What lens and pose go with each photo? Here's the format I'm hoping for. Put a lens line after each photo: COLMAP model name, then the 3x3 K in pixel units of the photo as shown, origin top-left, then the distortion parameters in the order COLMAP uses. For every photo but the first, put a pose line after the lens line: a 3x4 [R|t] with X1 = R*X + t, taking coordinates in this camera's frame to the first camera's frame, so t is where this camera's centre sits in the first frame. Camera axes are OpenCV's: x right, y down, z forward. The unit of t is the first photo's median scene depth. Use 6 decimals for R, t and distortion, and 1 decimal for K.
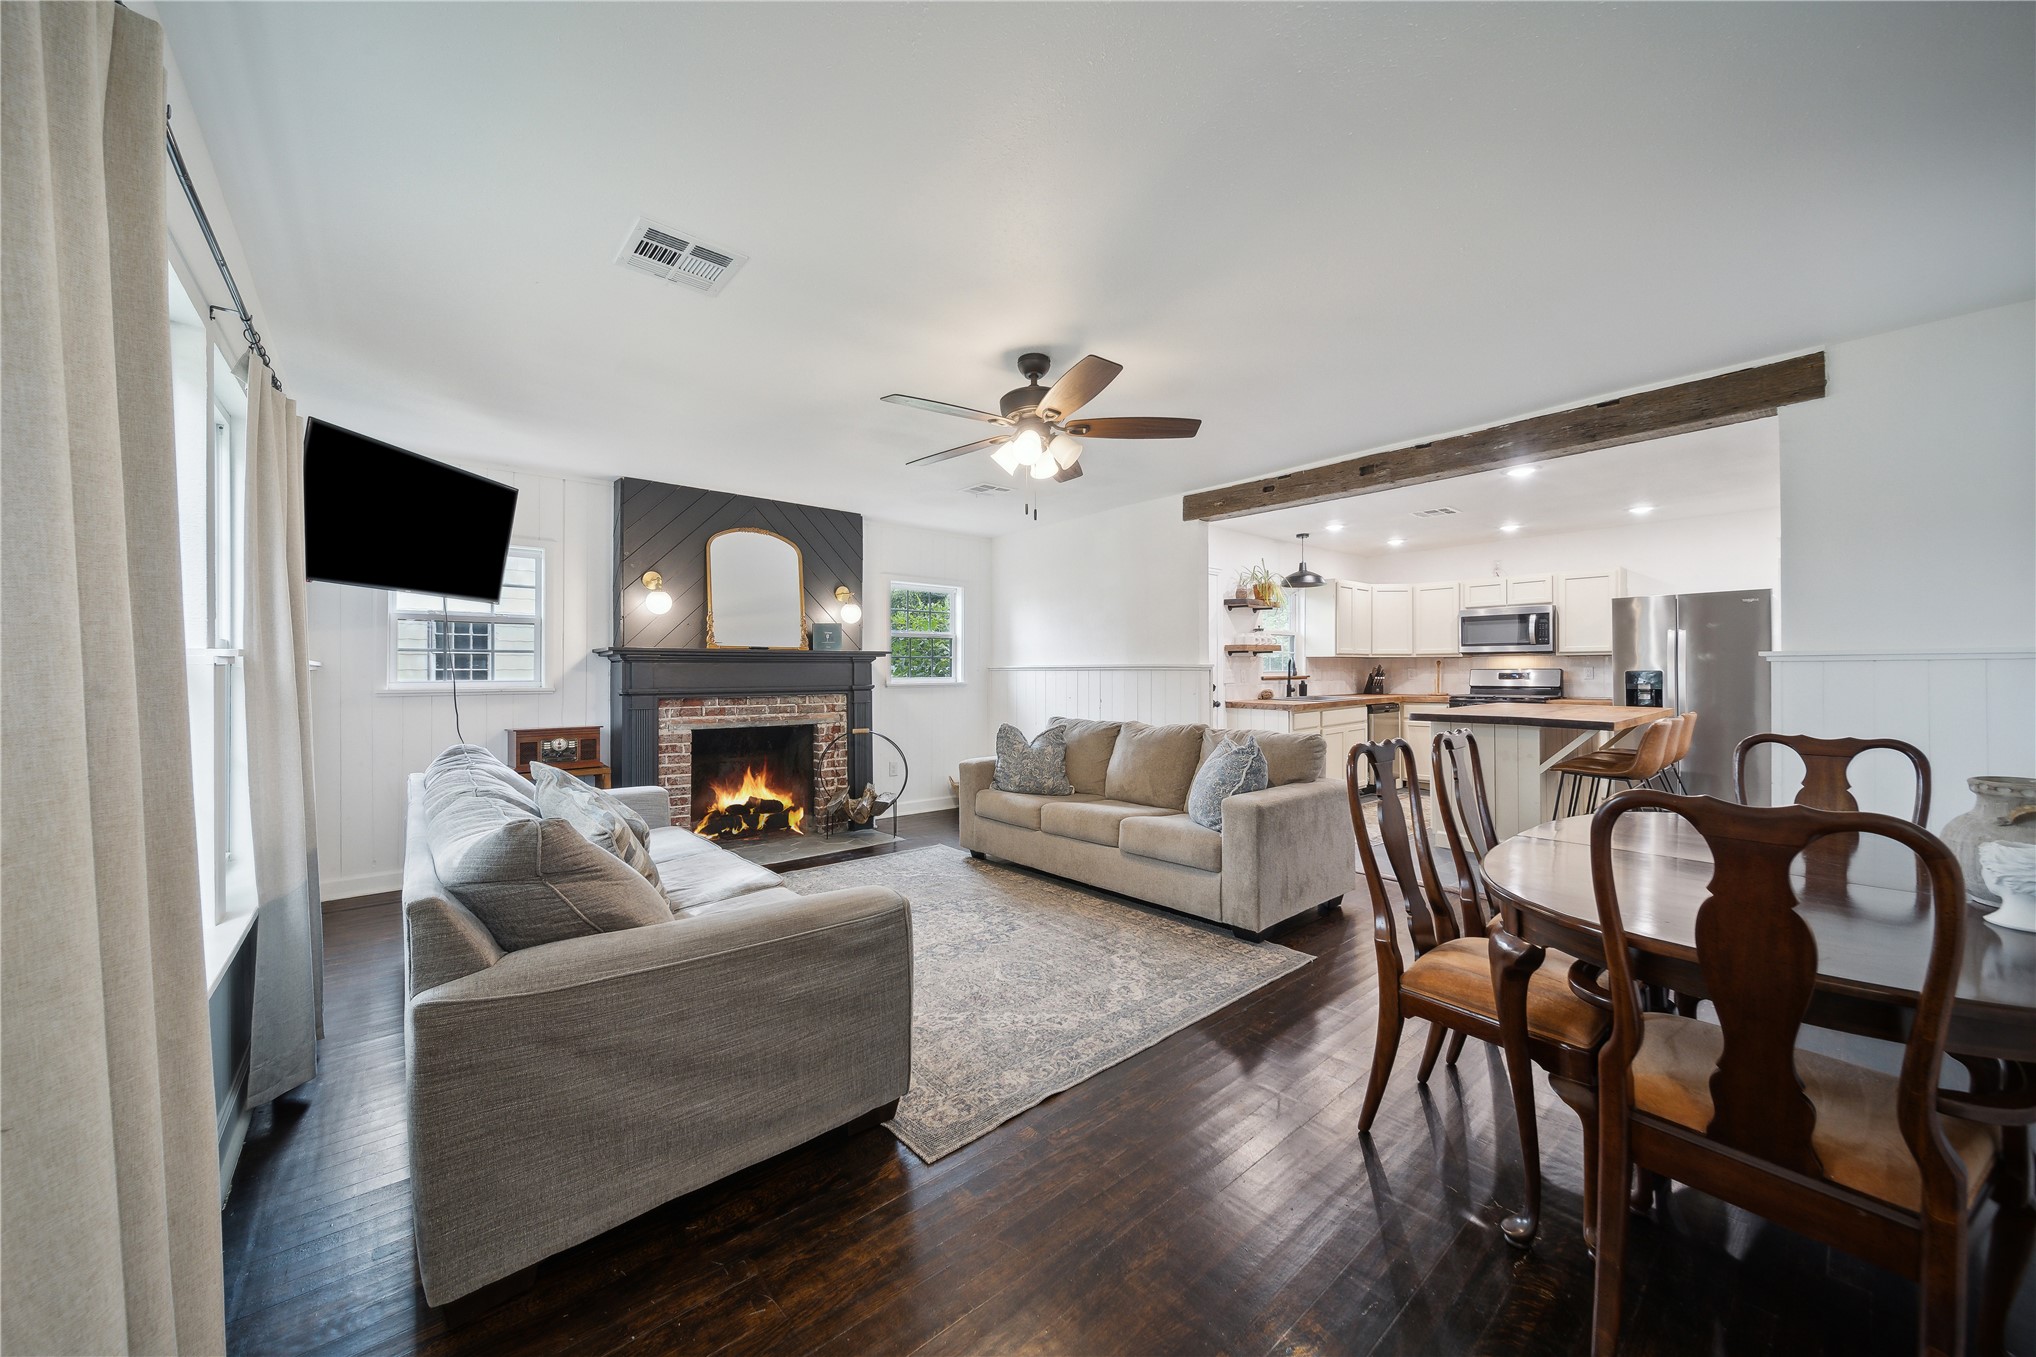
lens RADIAL K [[728.0, 0, 1013.8], [0, 728.0, 668.7], [0, 0, 1]] dist [0.001641, -0.002150]
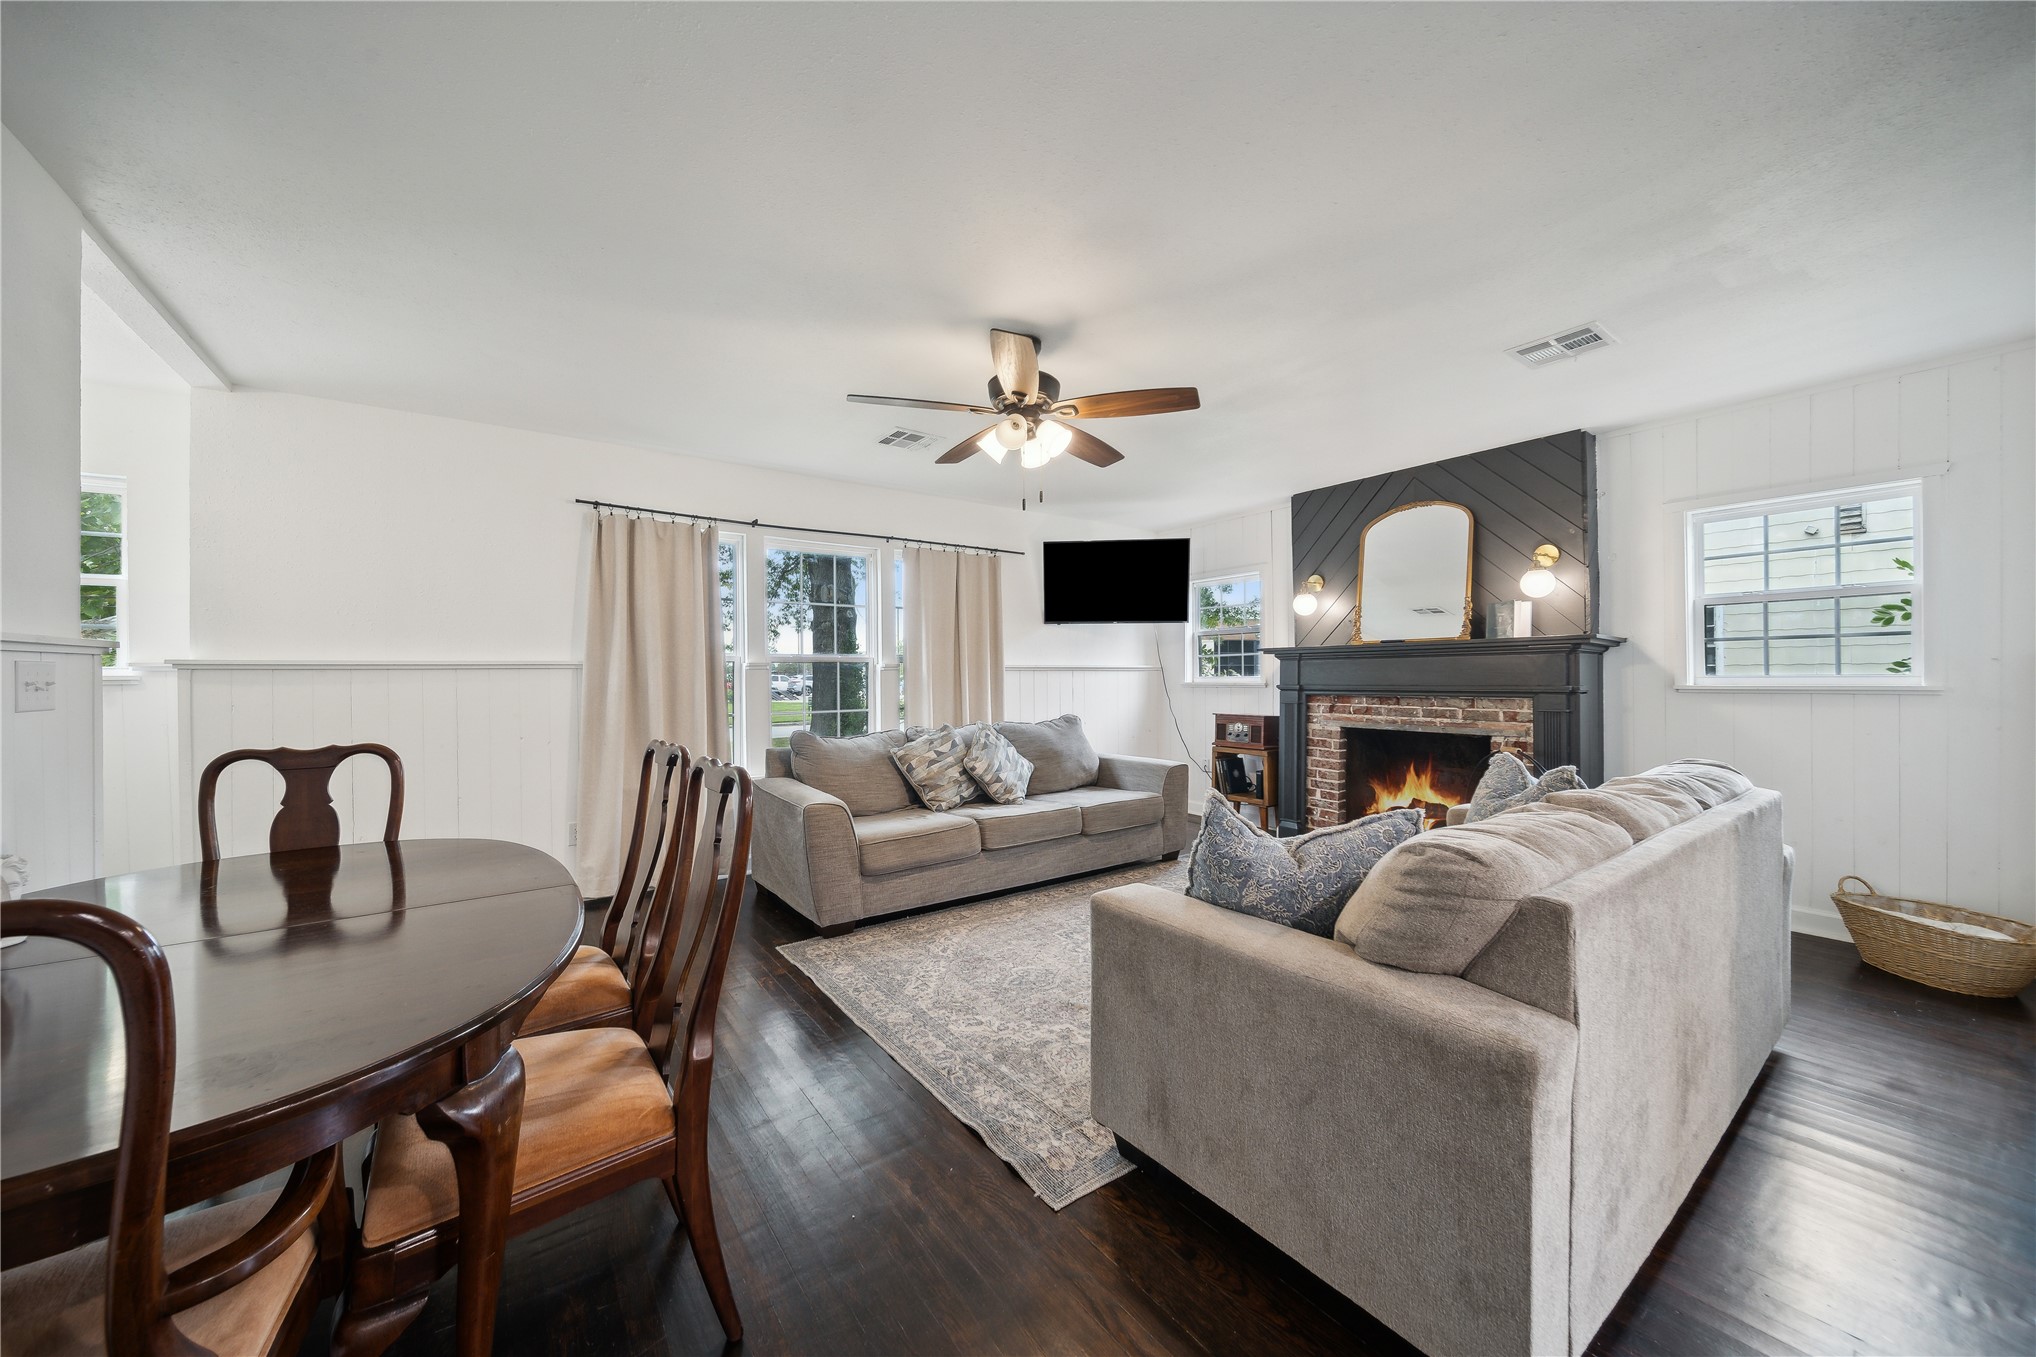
lens RADIAL K [[728.0, 0, 1012.9], [0, 728.0, 677.8], [0, 0, 1]] dist [0.001641, -0.002150]
pose [[-0.080102, 0.005159, -0.996773, 0.549811], [0.011919, 0.999920, 0.004217, 0.006595], [0.996715, -0.011542, -0.080157, 0.592876]]
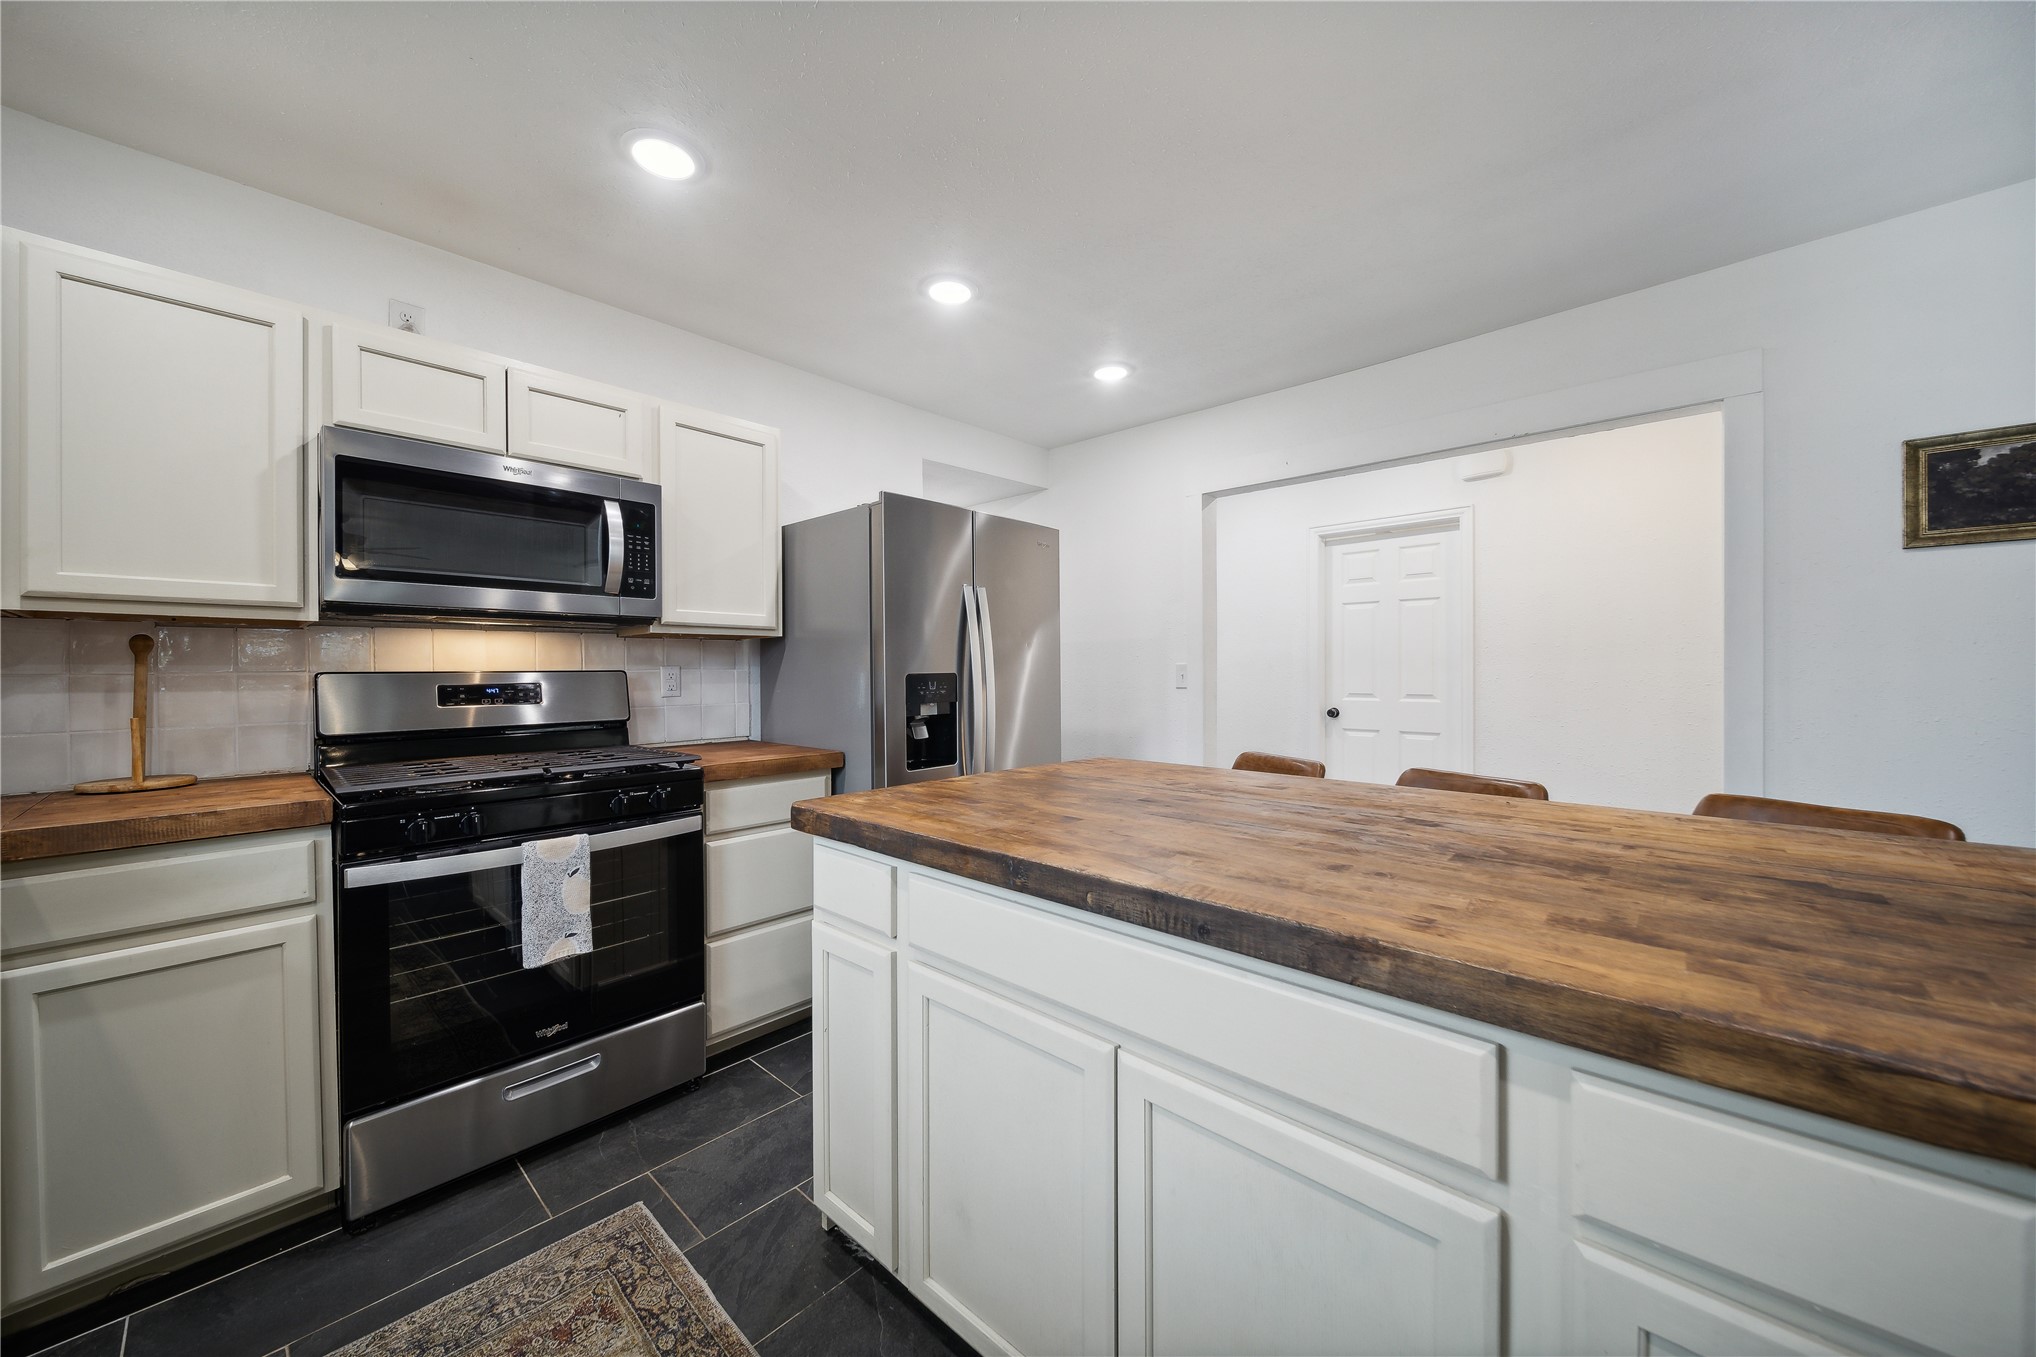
lens RADIAL K [[728.0, 0, 1012.4], [0, 728.0, 676.8], [0, 0, 1]] dist [0.001641, -0.002150]
pose [[-0.119857, 0.001364, 0.992790, 0.477216], [0.004841, 0.999988, -0.000790, 0.005336], [-0.992779, 0.004711, -0.119862, 1.100913]]
